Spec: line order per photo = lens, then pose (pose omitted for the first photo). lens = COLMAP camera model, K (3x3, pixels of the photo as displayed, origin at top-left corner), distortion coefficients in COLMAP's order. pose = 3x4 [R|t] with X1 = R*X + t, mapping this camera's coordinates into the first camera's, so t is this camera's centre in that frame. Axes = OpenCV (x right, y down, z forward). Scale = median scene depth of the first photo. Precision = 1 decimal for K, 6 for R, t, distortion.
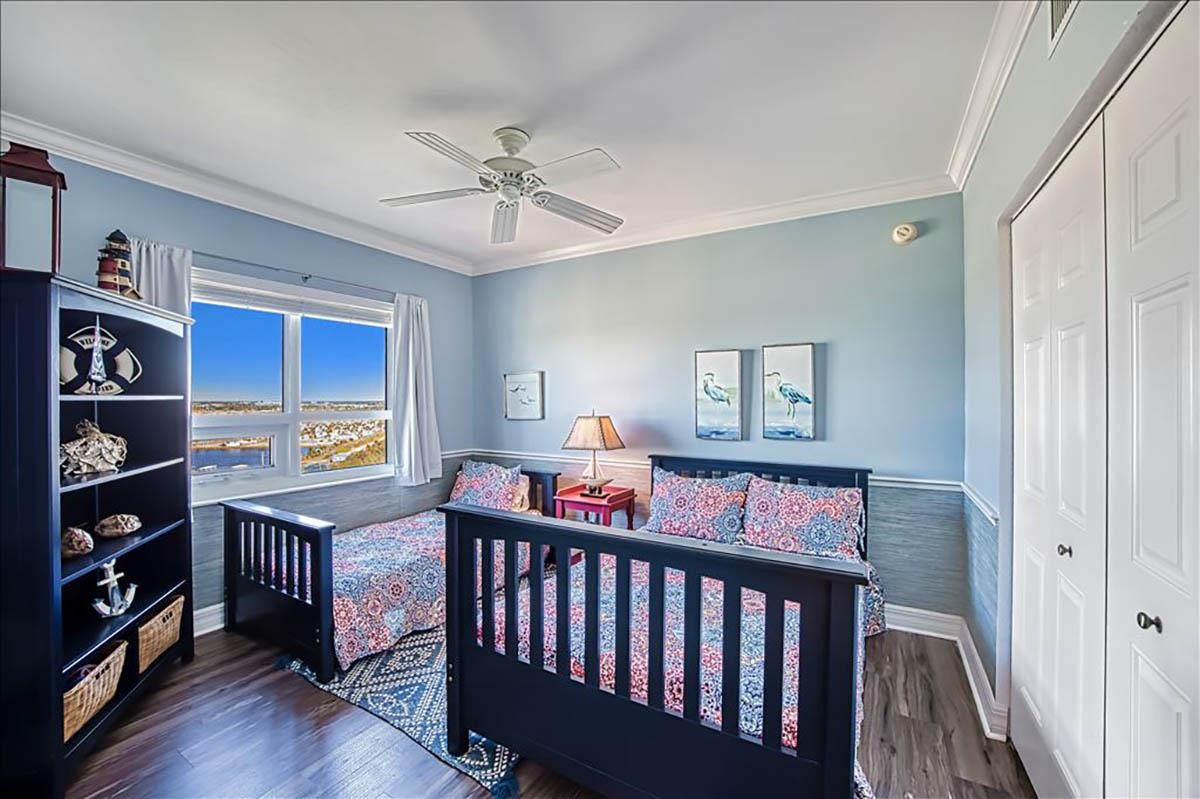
lens RADIAL K [[480.0, 0, 592.5], [0, 480.0, 392.2], [0, 0, 1]] dist [-0.028918, 0.000819]
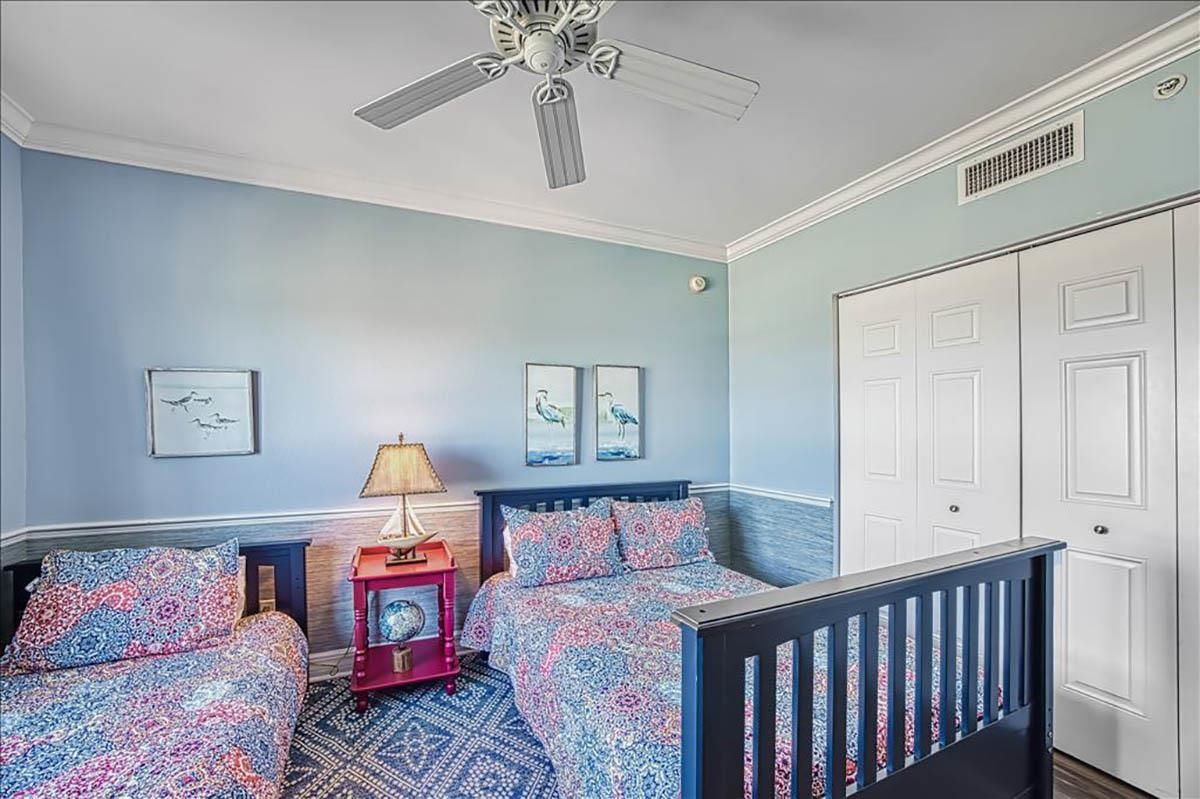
lens RADIAL K [[473.6, 0, 599.8], [0, 473.6, 422.3], [0, 0, 1]] dist [-0.027140, 0.000239]
pose [[0.581817, 0.003602, 0.813312, -0.423112], [-0.011574, 0.999926, 0.003851, 0.015601], [-0.813237, -0.011654, 0.581816, 0.440360]]
